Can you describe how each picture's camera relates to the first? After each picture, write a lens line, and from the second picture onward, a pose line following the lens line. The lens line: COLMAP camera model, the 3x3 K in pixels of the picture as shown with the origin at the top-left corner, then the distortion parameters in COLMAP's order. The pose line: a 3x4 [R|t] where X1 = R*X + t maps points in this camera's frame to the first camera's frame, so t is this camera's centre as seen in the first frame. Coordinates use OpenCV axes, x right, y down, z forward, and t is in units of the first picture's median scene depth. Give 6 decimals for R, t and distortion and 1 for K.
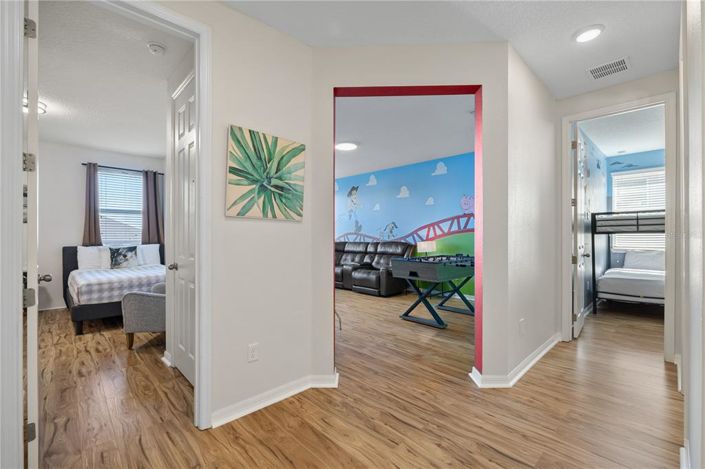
lens RADIAL K [[318.7, 0, 344.9], [0, 318.7, 233.5], [0, 0, 1]] dist [0.000366, 0.000556]
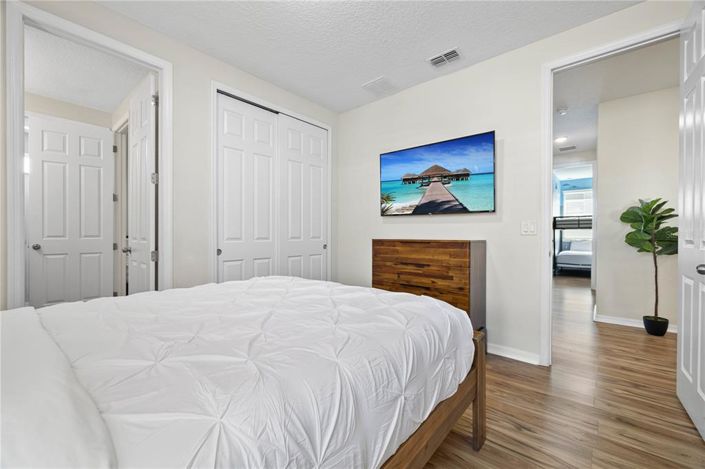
lens RADIAL K [[298.6, 0, 357.2], [0, 298.6, 232.8], [0, 0, 1]] dist [0.003026, -0.001072]
pose [[0.993556, 0.005499, 0.113207, -0.388734], [-0.006514, 0.999942, 0.008593, 0.012621], [-0.113153, -0.009275, 0.993534, -0.403647]]
